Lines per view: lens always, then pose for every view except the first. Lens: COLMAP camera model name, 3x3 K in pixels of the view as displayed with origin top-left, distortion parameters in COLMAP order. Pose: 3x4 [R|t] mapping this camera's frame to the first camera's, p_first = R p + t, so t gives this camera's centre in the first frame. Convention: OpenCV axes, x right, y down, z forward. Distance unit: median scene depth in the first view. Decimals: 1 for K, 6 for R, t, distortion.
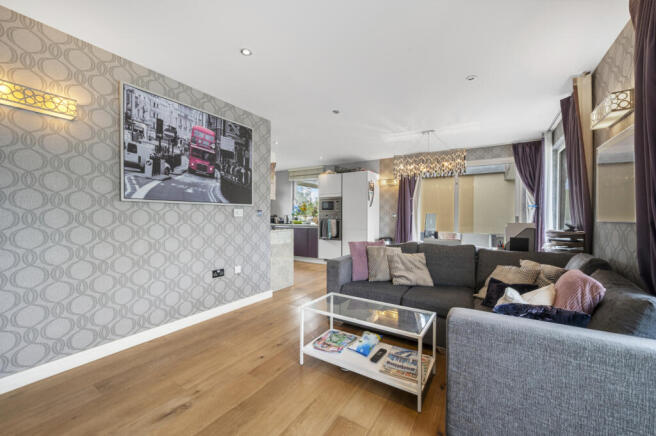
lens RADIAL K [[261.3, 0, 328.0], [0, 261.3, 218.0], [0, 0, 1]] dist [0.014279, 0.000075]
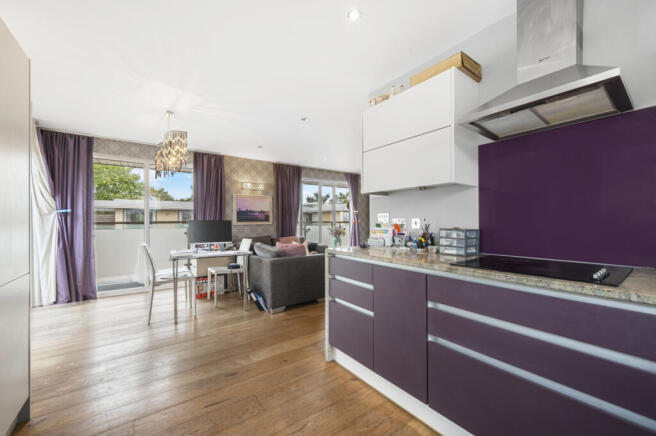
lens RADIAL K [[261.3, 0, 328.0], [0, 261.3, 218.0], [0, 0, 1]] dist [0.014279, 0.000075]
pose [[-0.927833, 0.000263, 0.372995, -0.440578], [-0.001890, 0.999984, -0.005407, -0.023014], [-0.372990, -0.005722, -0.927818, 1.912028]]
